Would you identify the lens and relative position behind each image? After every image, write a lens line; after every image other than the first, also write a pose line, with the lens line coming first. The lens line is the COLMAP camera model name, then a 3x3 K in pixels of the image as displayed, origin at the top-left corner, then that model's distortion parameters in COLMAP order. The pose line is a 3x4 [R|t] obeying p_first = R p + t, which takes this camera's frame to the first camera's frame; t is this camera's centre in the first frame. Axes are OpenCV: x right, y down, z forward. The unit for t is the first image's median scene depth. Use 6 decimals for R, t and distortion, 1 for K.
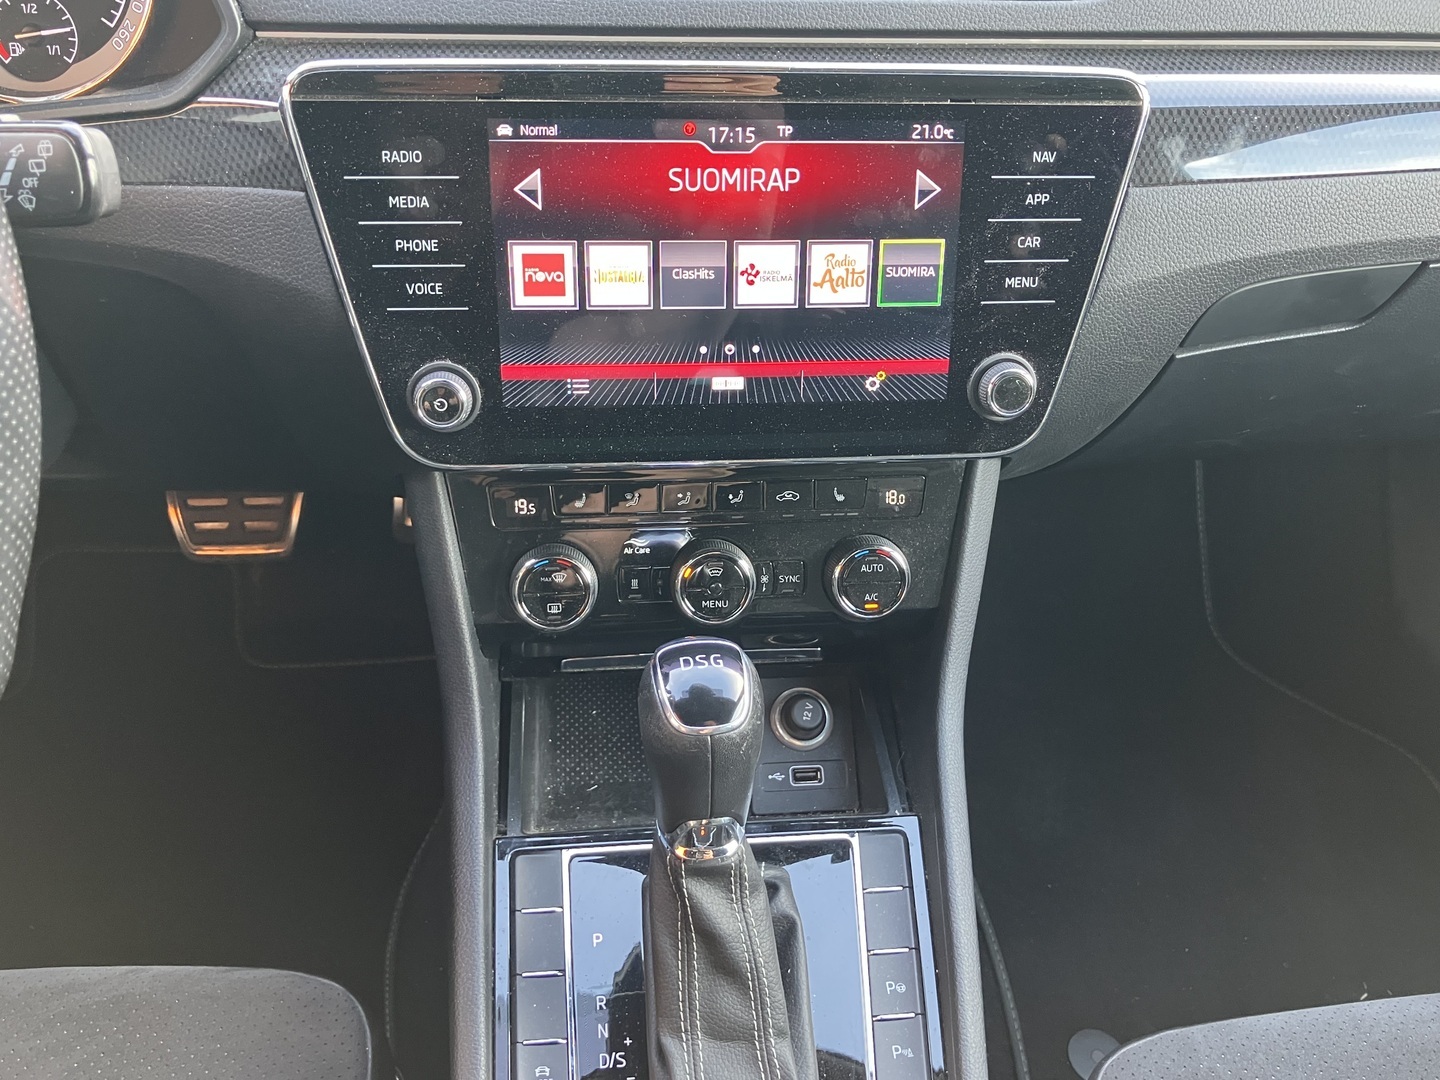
lens RADIAL K [[1265.8, 0, 717.2], [0, 1265.8, 538.5], [0, 0, 1]] dist [0.006995, -0.009398]
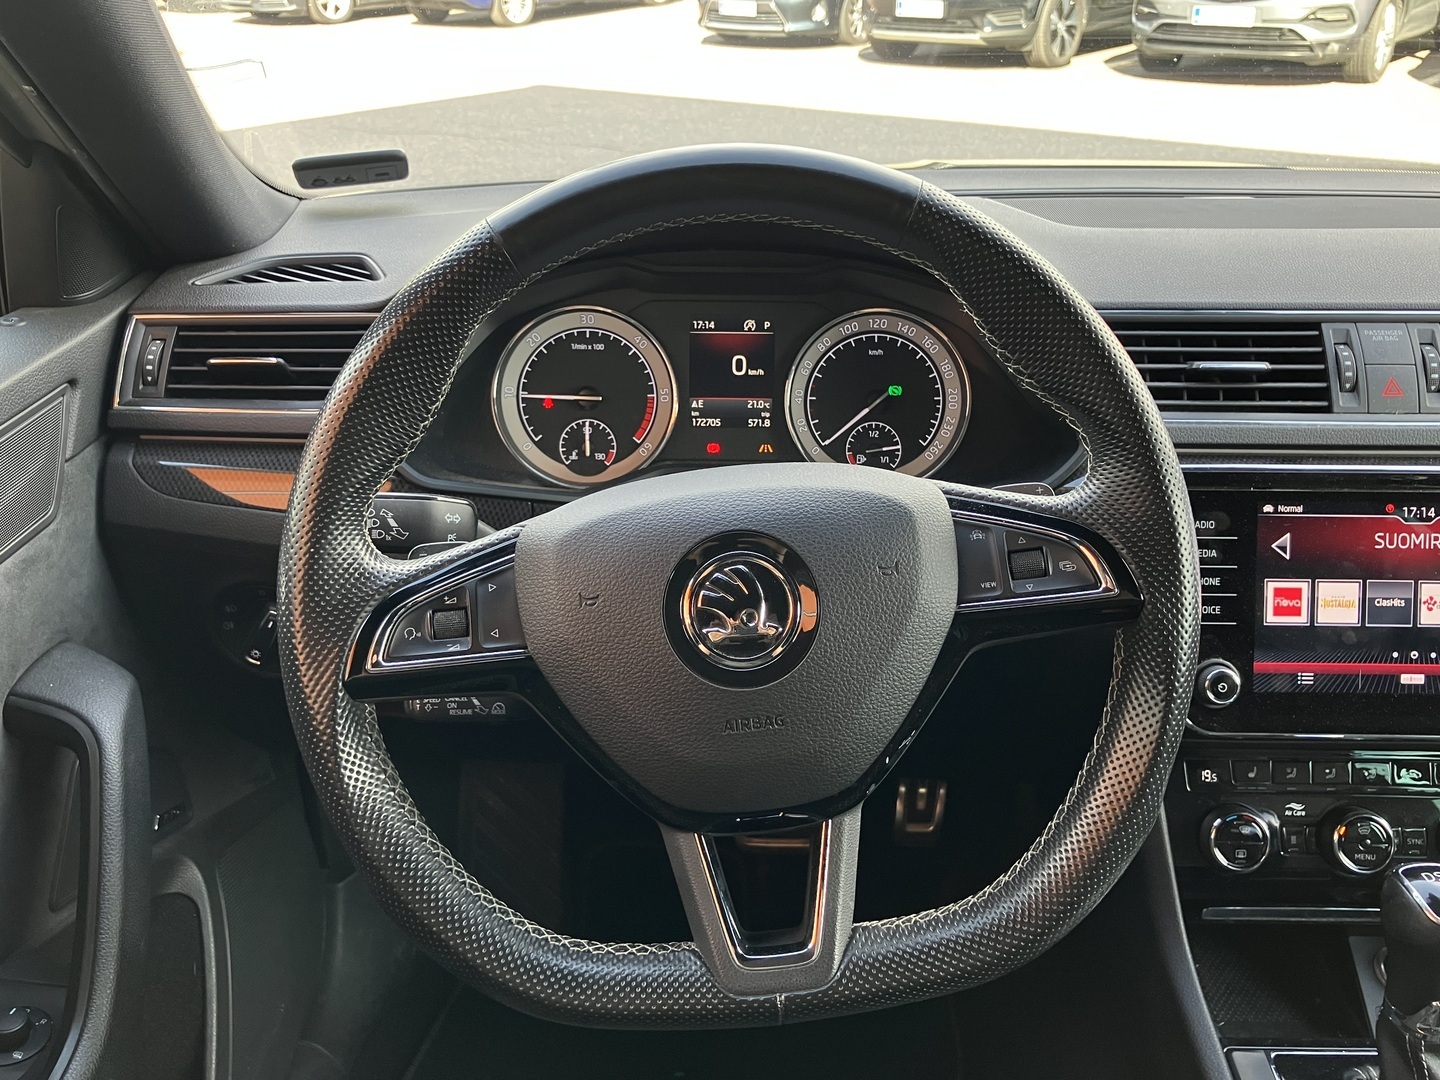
lens RADIAL K [[1265.8, 0, 722.1], [0, 1265.8, 538.0], [0, 0, 1]] dist [0.006995, -0.009398]
pose [[0.994117, 0.005626, -0.108166, -0.630003], [-0.037719, 0.954123, -0.297030, 0.184255], [0.101533, 0.299362, 0.948722, -0.490971]]
